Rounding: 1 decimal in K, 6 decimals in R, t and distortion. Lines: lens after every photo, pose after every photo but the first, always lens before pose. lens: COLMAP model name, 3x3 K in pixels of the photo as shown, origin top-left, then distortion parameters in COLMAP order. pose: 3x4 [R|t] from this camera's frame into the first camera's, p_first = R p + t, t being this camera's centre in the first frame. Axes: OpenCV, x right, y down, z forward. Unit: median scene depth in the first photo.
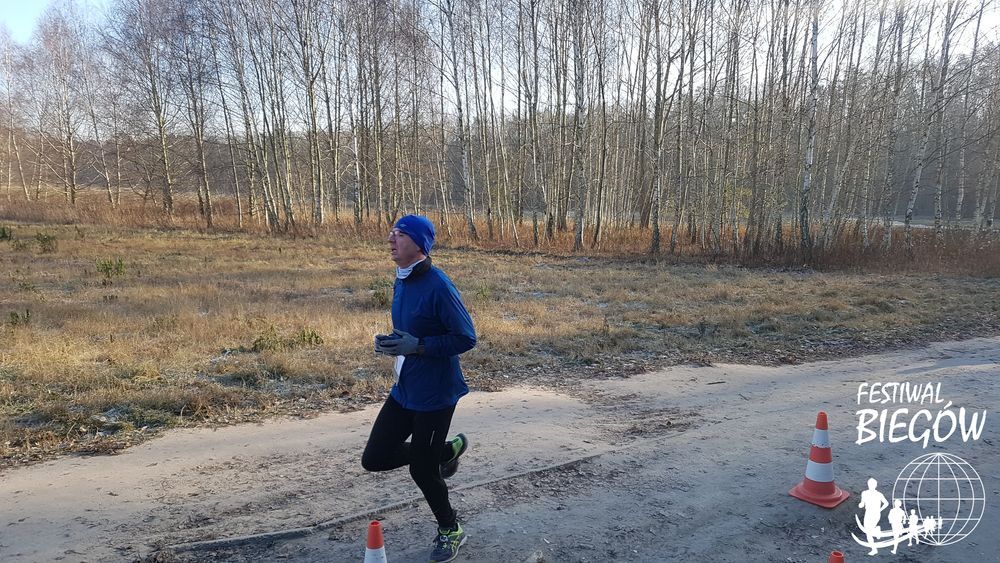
lens RADIAL K [[764.5, 0, 493.8], [0, 764.5, 285.1], [0, 0, 1]] dist [0.235250, -0.405588]
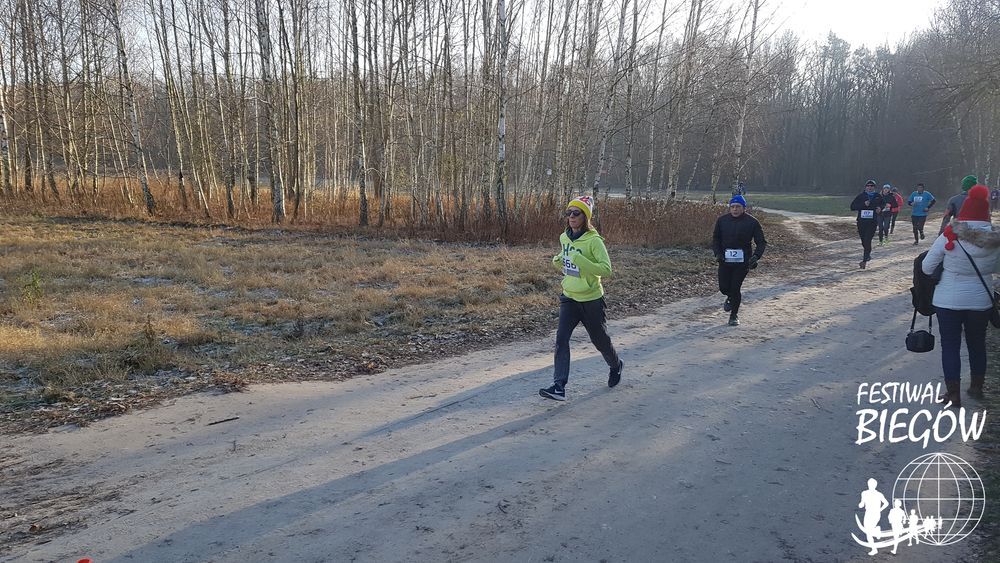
lens RADIAL K [[764.5, 0, 493.8], [0, 764.5, 285.1], [0, 0, 1]] dist [0.235250, -0.405588]
pose [[0.955339, -0.032172, 0.293756, 0.120664], [0.020580, 0.998886, 0.042467, -0.008607], [-0.294795, -0.034525, 0.954937, 0.097503]]
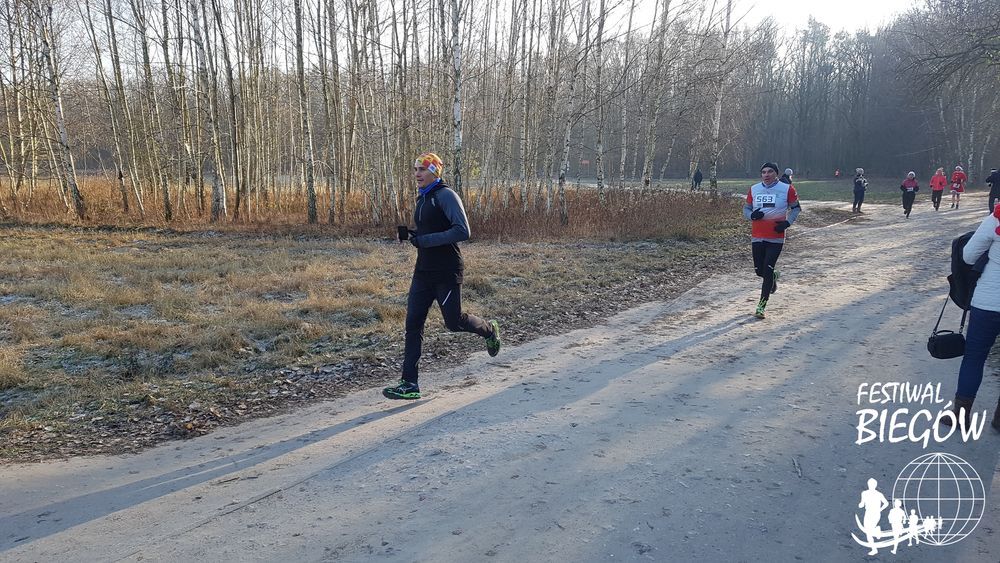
lens RADIAL K [[767.2, 0, 500.0], [0, 767.2, 281.5], [0, 0, 1]] dist [0.229639, -0.361278]
pose [[0.947033, -0.060012, 0.315478, 0.185734], [0.047573, 0.997762, 0.046991, -0.012196], [-0.317592, -0.029494, 0.947769, 0.172436]]
